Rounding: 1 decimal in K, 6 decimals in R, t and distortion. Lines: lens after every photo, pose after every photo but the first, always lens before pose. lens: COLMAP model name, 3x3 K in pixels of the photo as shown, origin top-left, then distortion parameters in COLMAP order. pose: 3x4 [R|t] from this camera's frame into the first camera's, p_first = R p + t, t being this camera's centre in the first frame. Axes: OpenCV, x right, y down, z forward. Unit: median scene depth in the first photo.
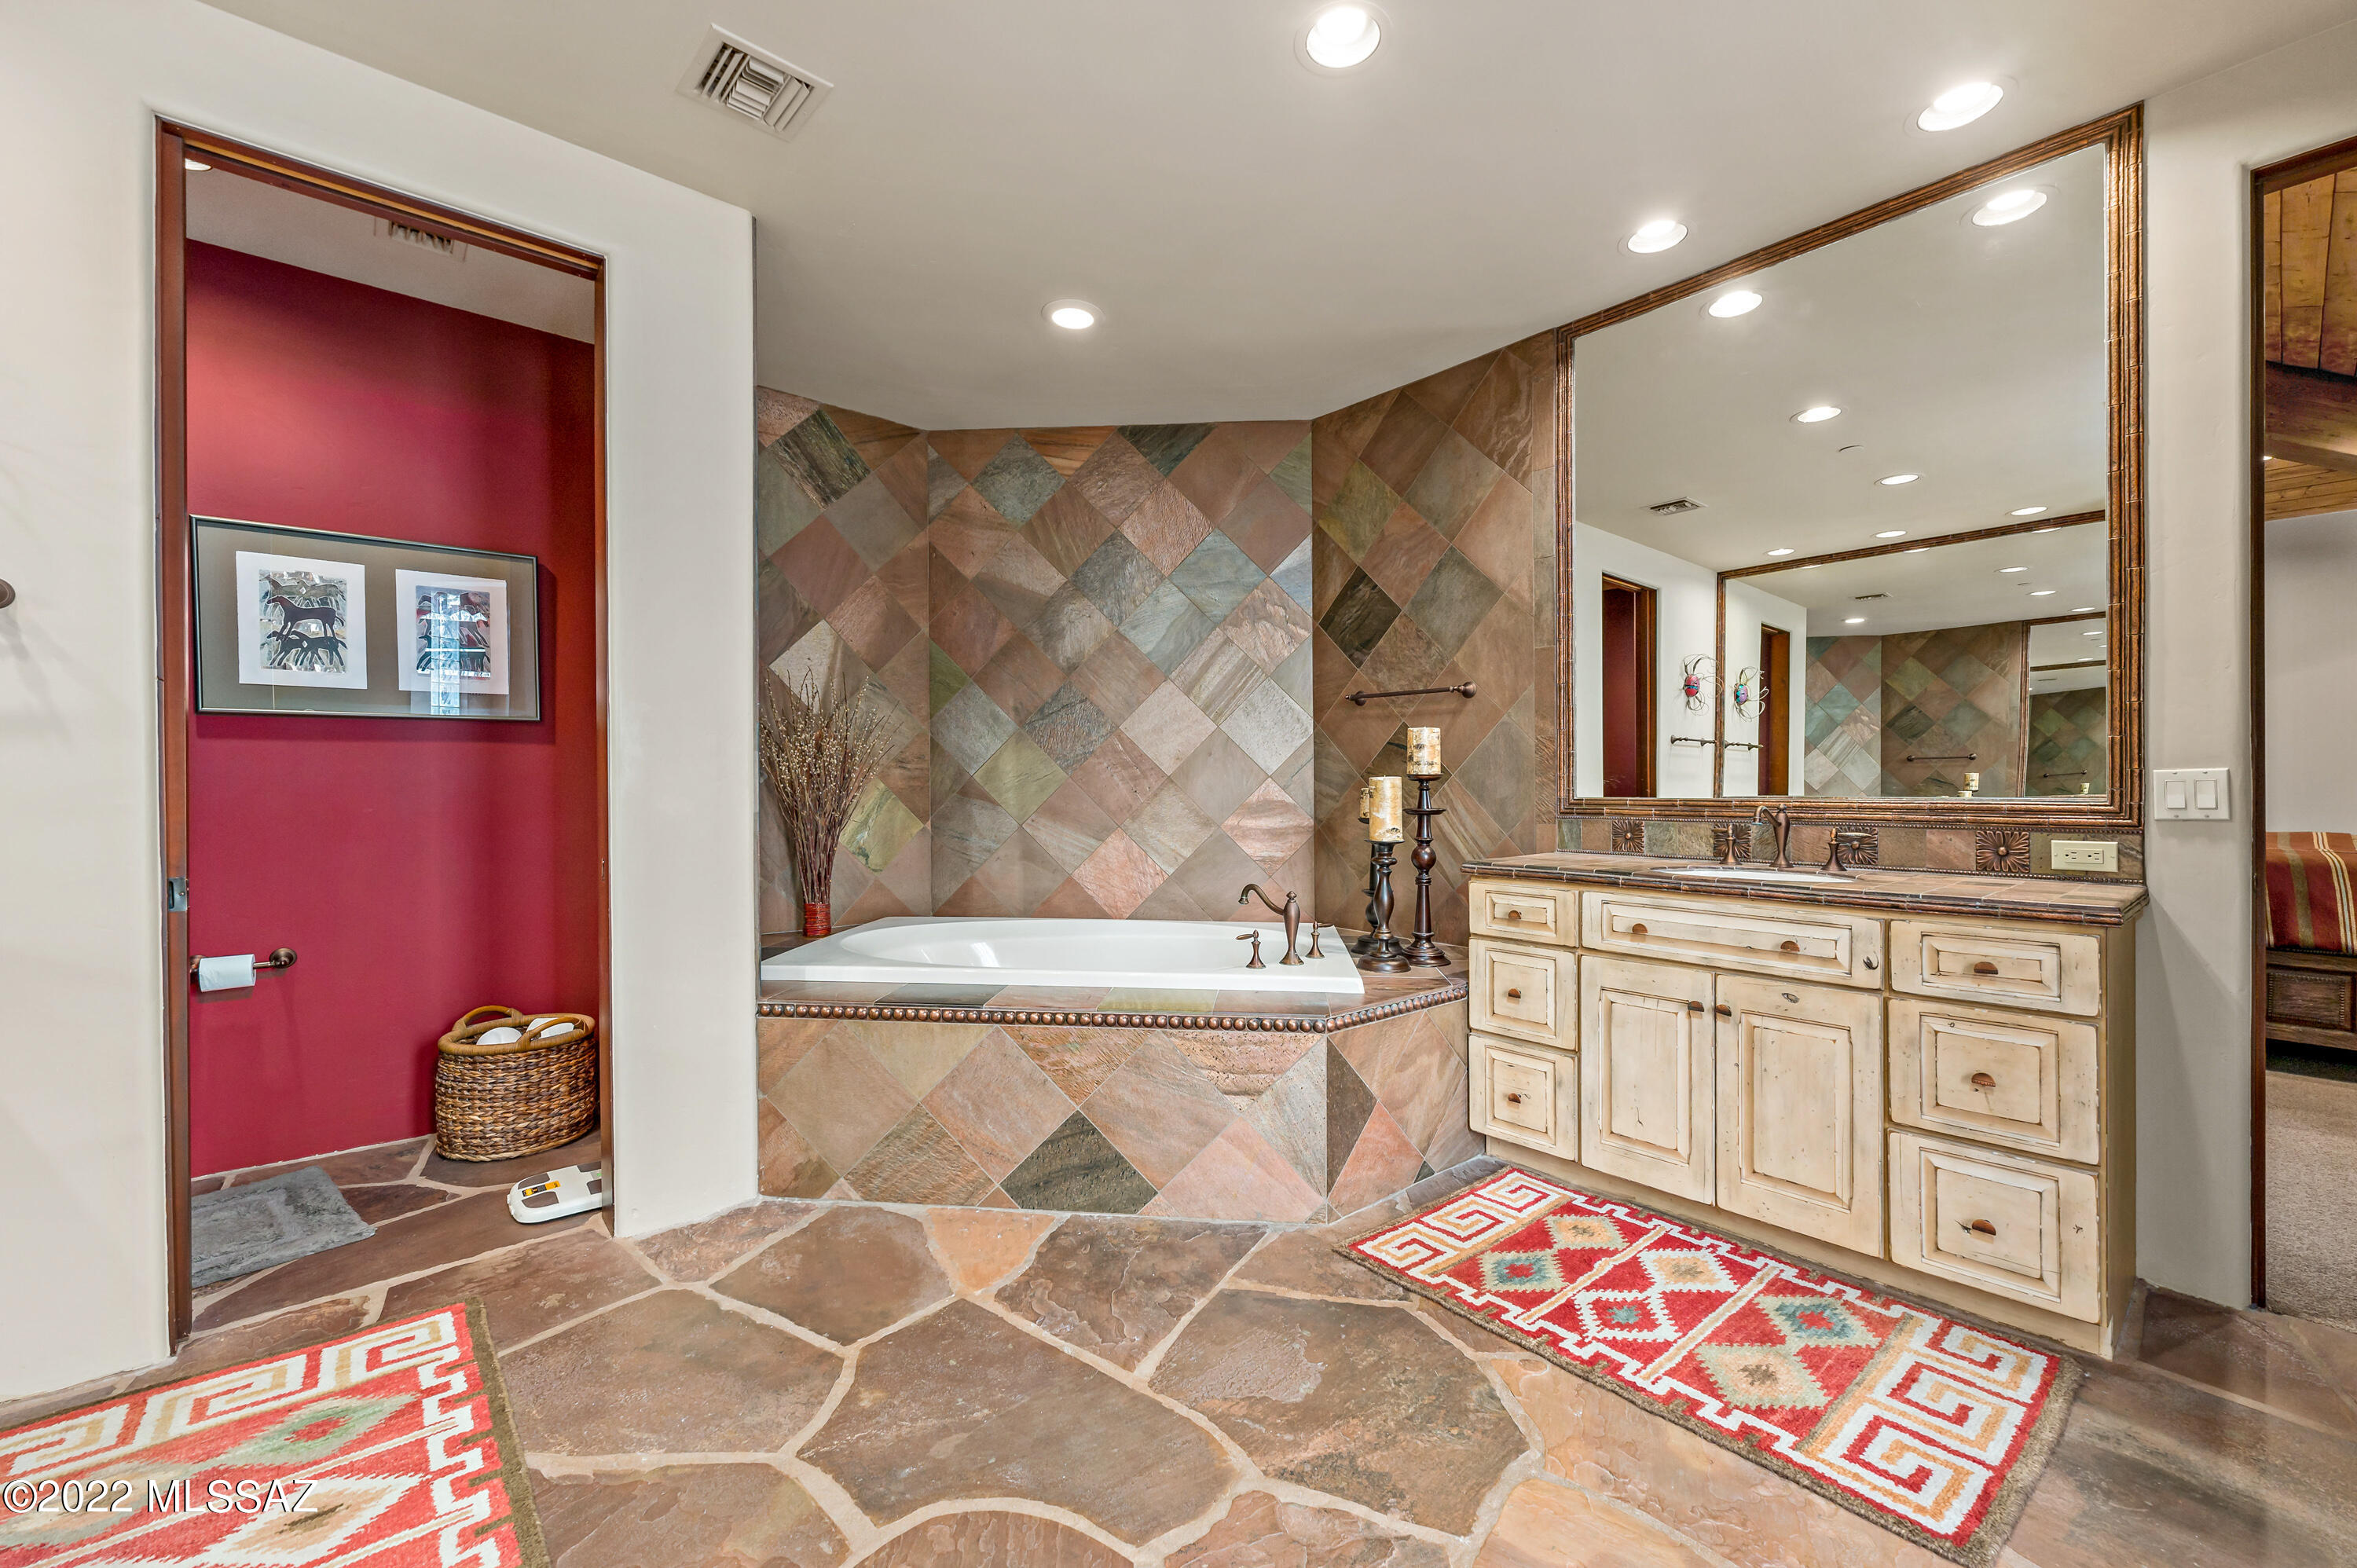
lens RADIAL K [[954.3, 0, 1180.0], [0, 954.3, 800.4], [0, 0, 1]] dist [0.002284, -0.000320]
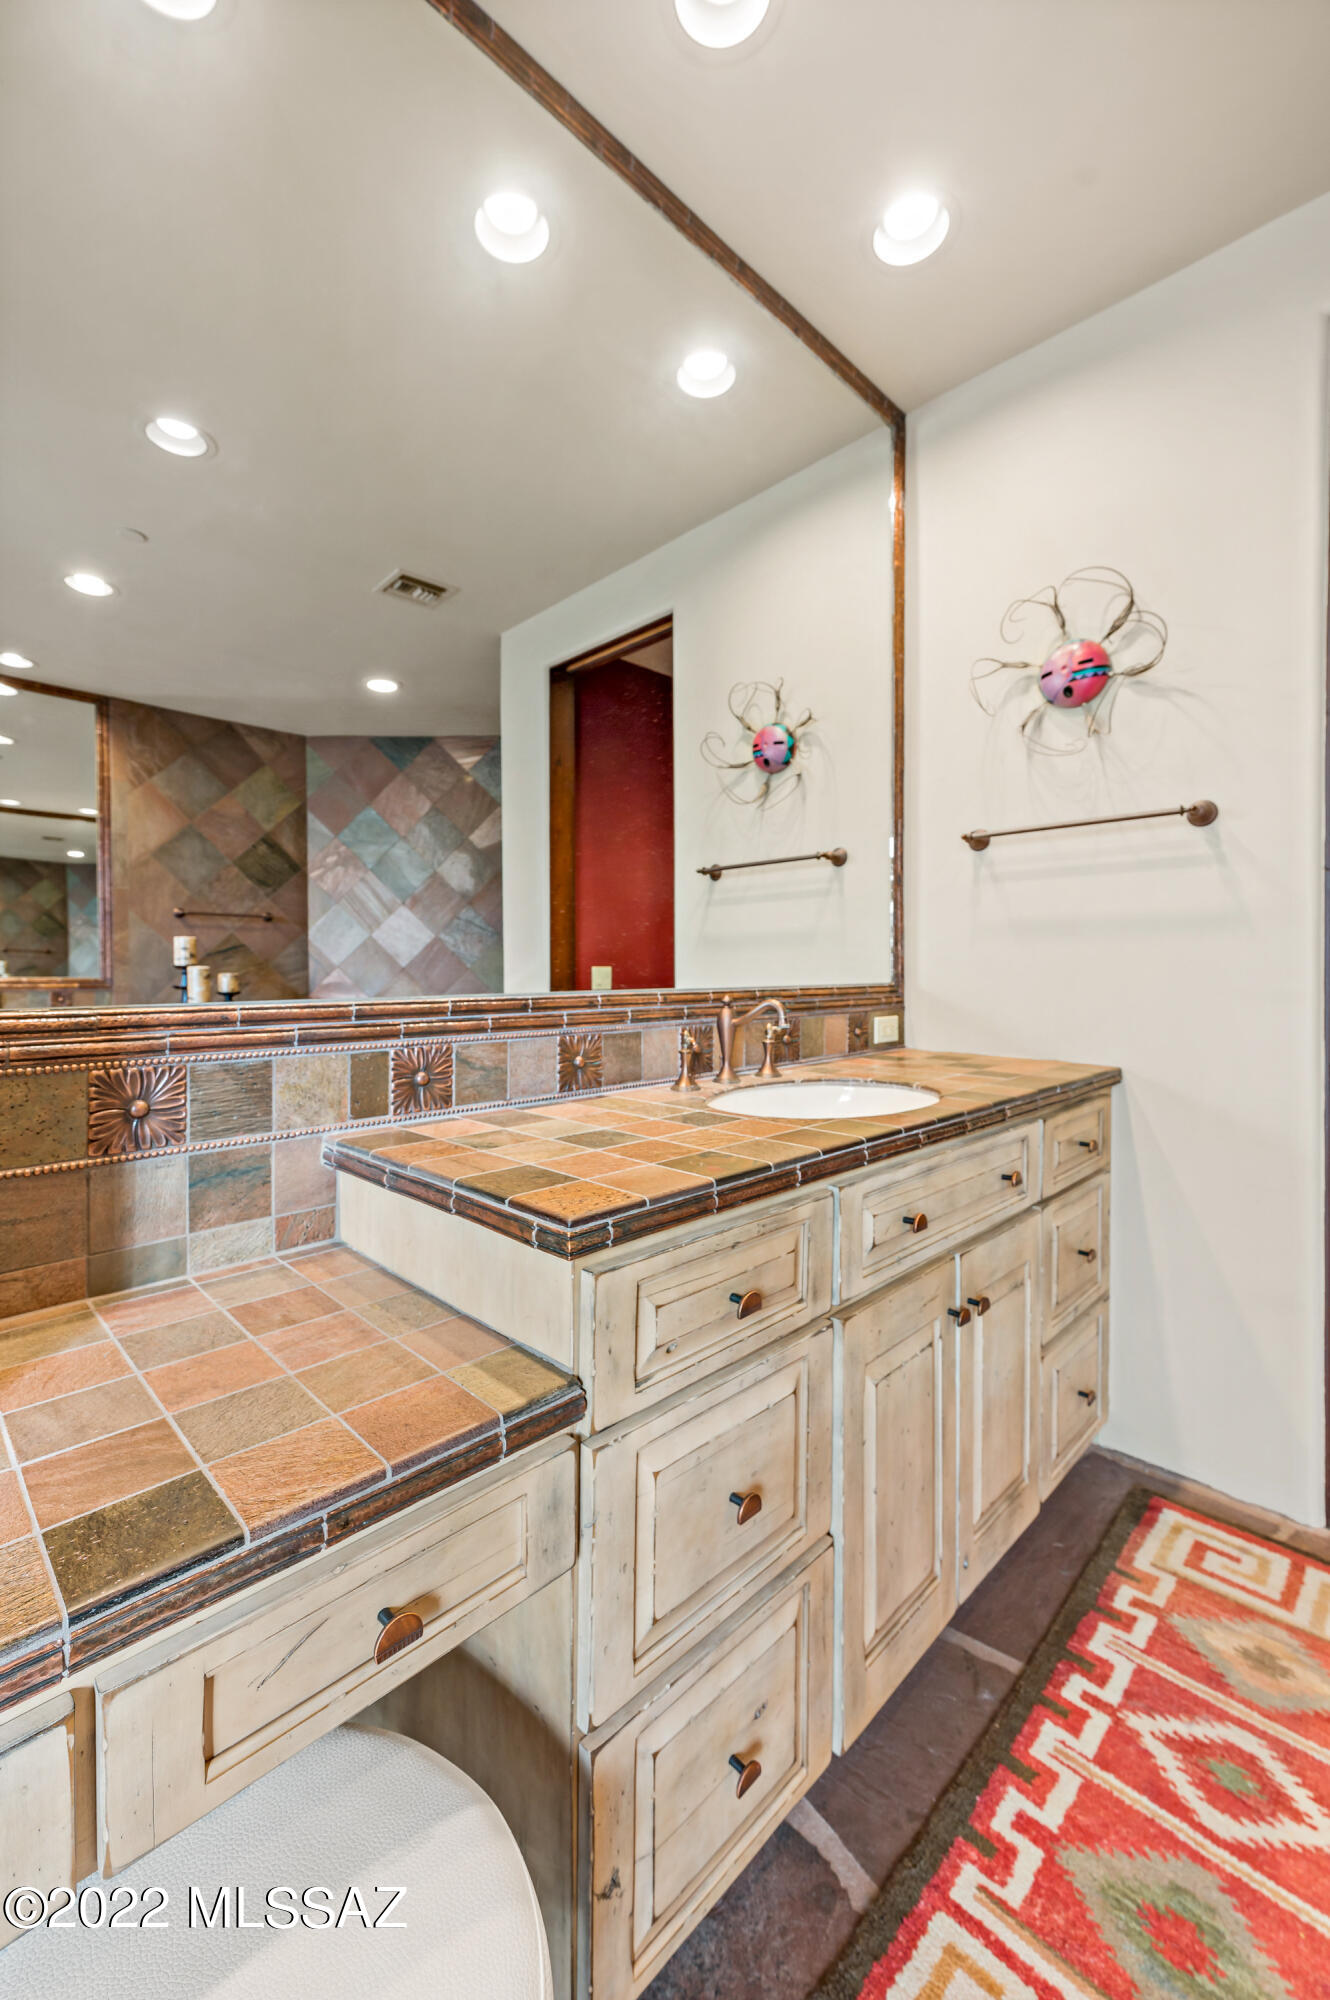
lens RADIAL K [[809.8, 0, 674.1], [0, 809.8, 978.1], [0, 0, 1]] dist [0.002284, -0.000320]
pose [[0.087794, 0.005005, -0.996126, -0.202903], [-0.011650, 0.999924, 0.003997, -0.002664], [0.996071, 0.011254, 0.087846, 0.178965]]
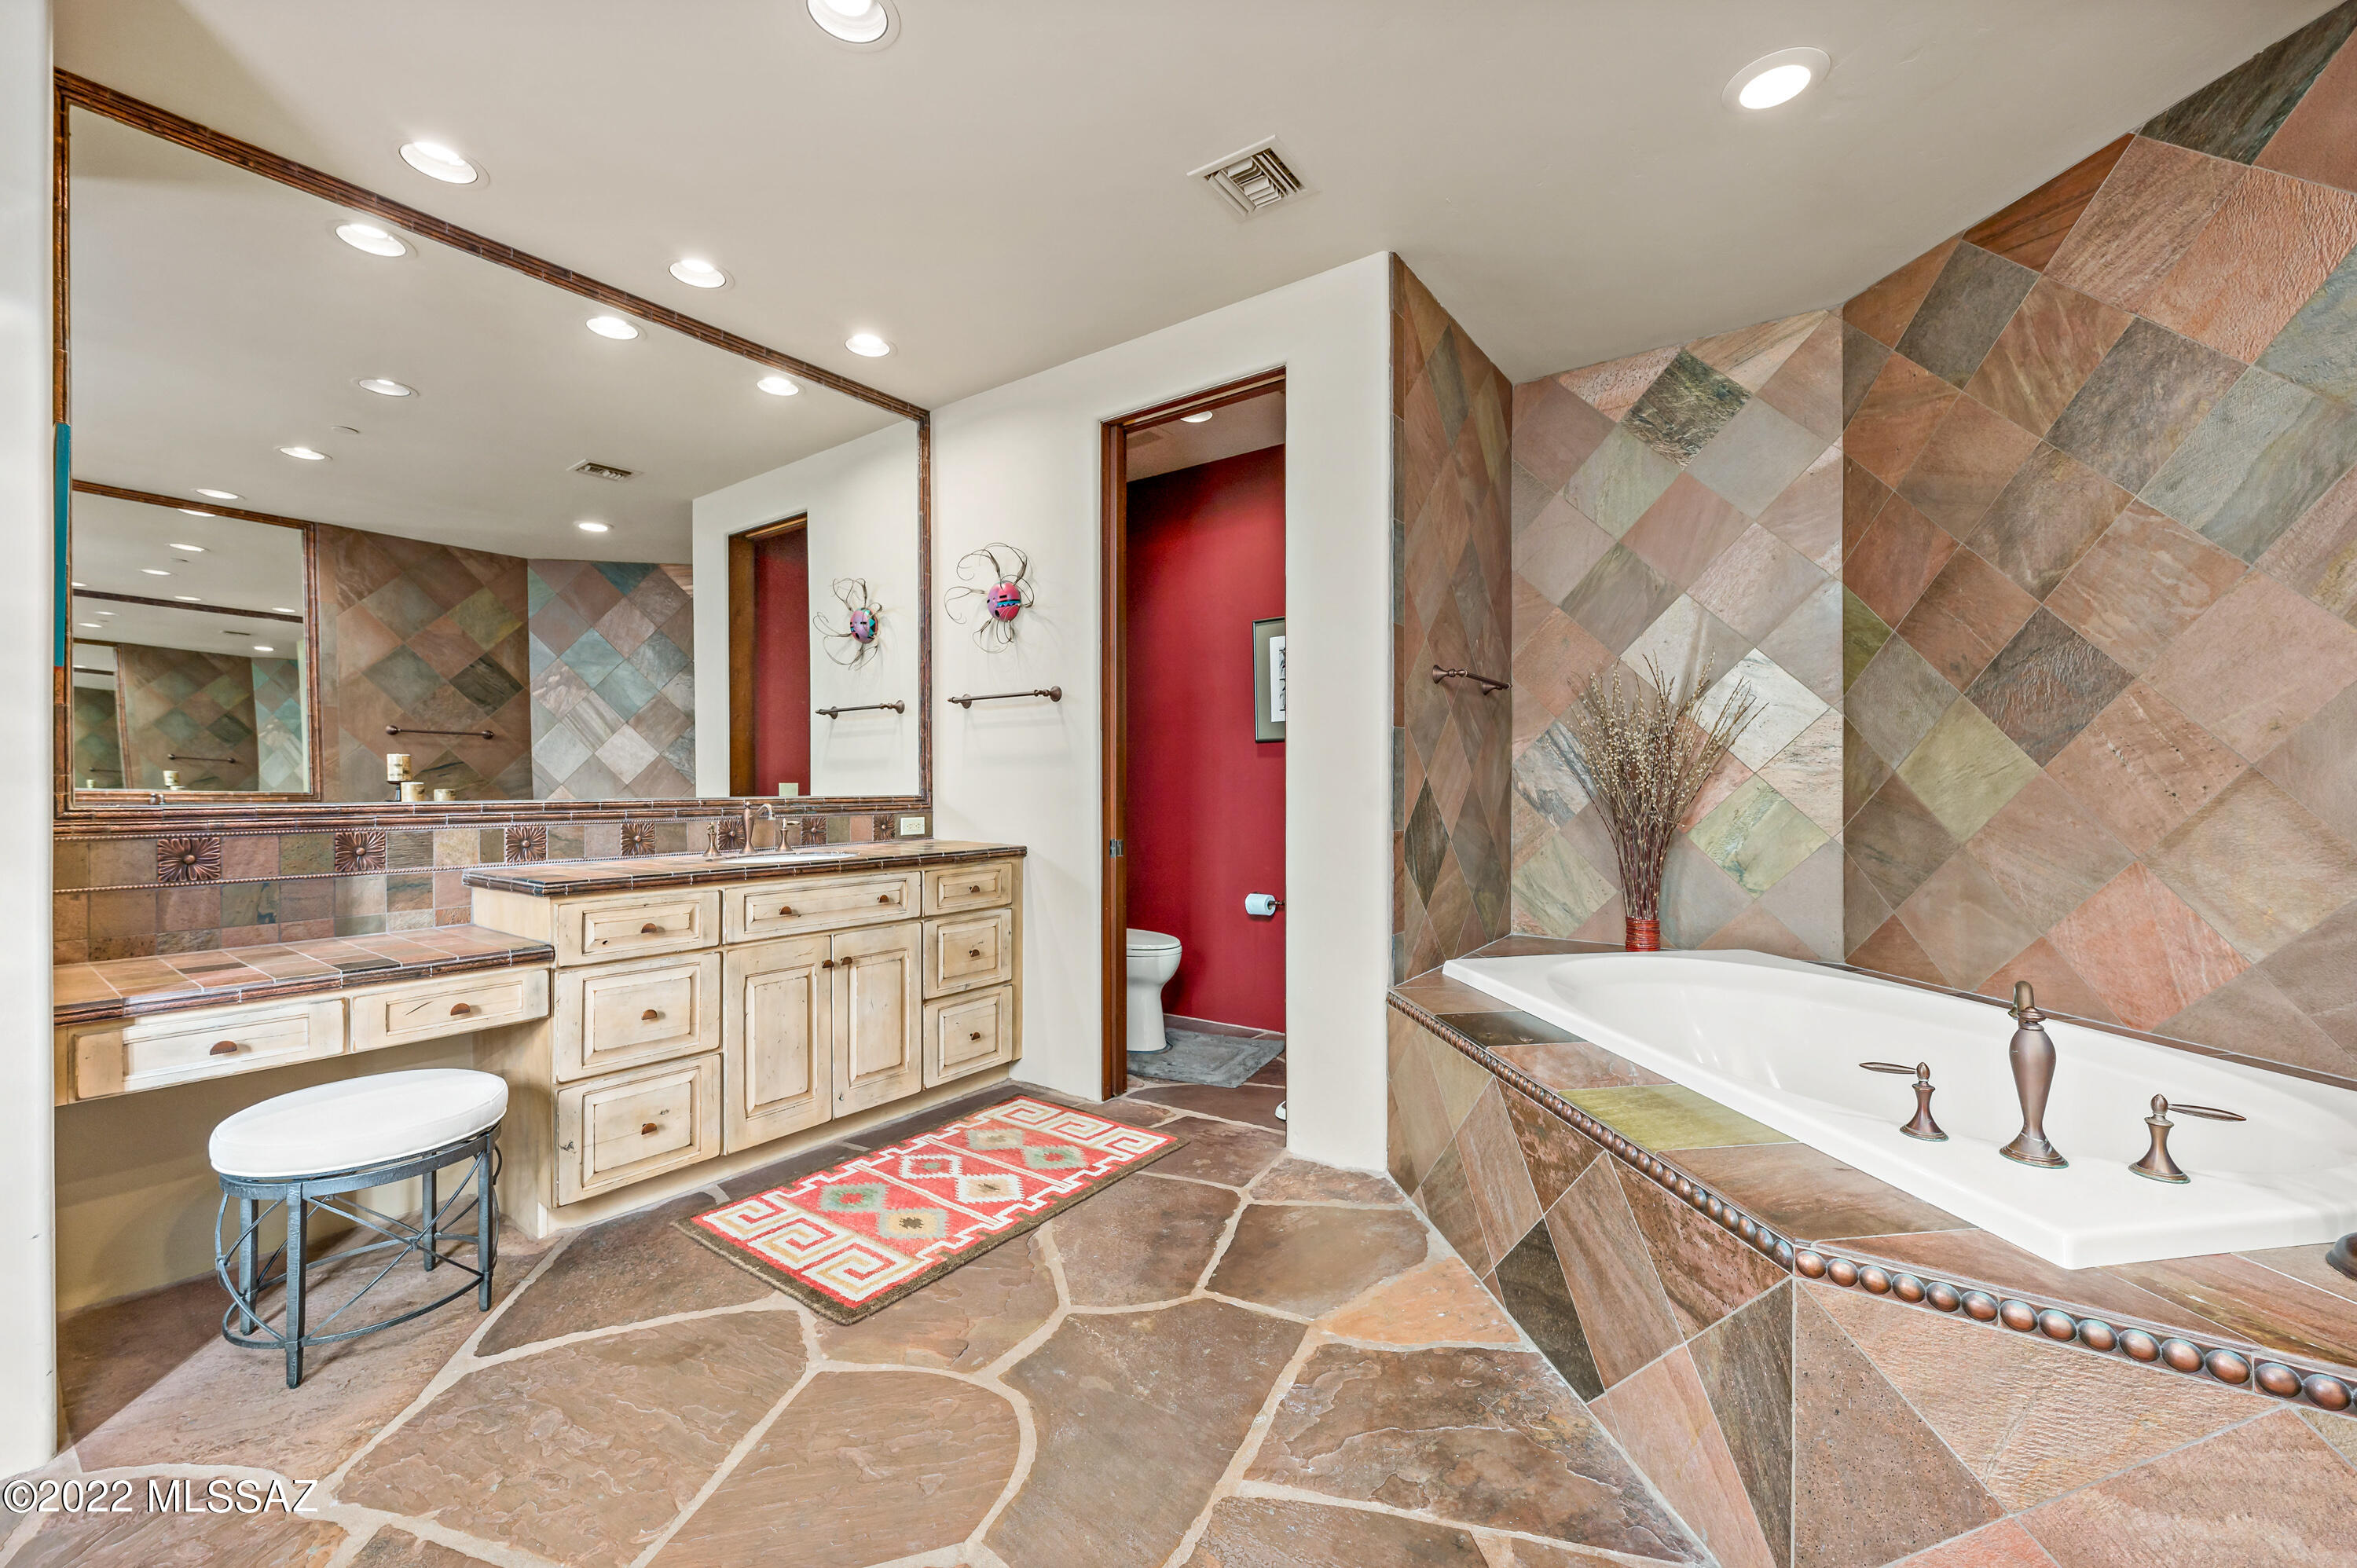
lens RADIAL K [[954.3, 0, 1183.2], [0, 954.3, 800.2], [0, 0, 1]] dist [0.002284, -0.000320]
pose [[0.223708, 0.011267, -0.974591, 0.598539], [-0.012315, 0.999886, 0.008733, -0.006954], [0.974578, 0.010048, 0.223822, 0.595919]]
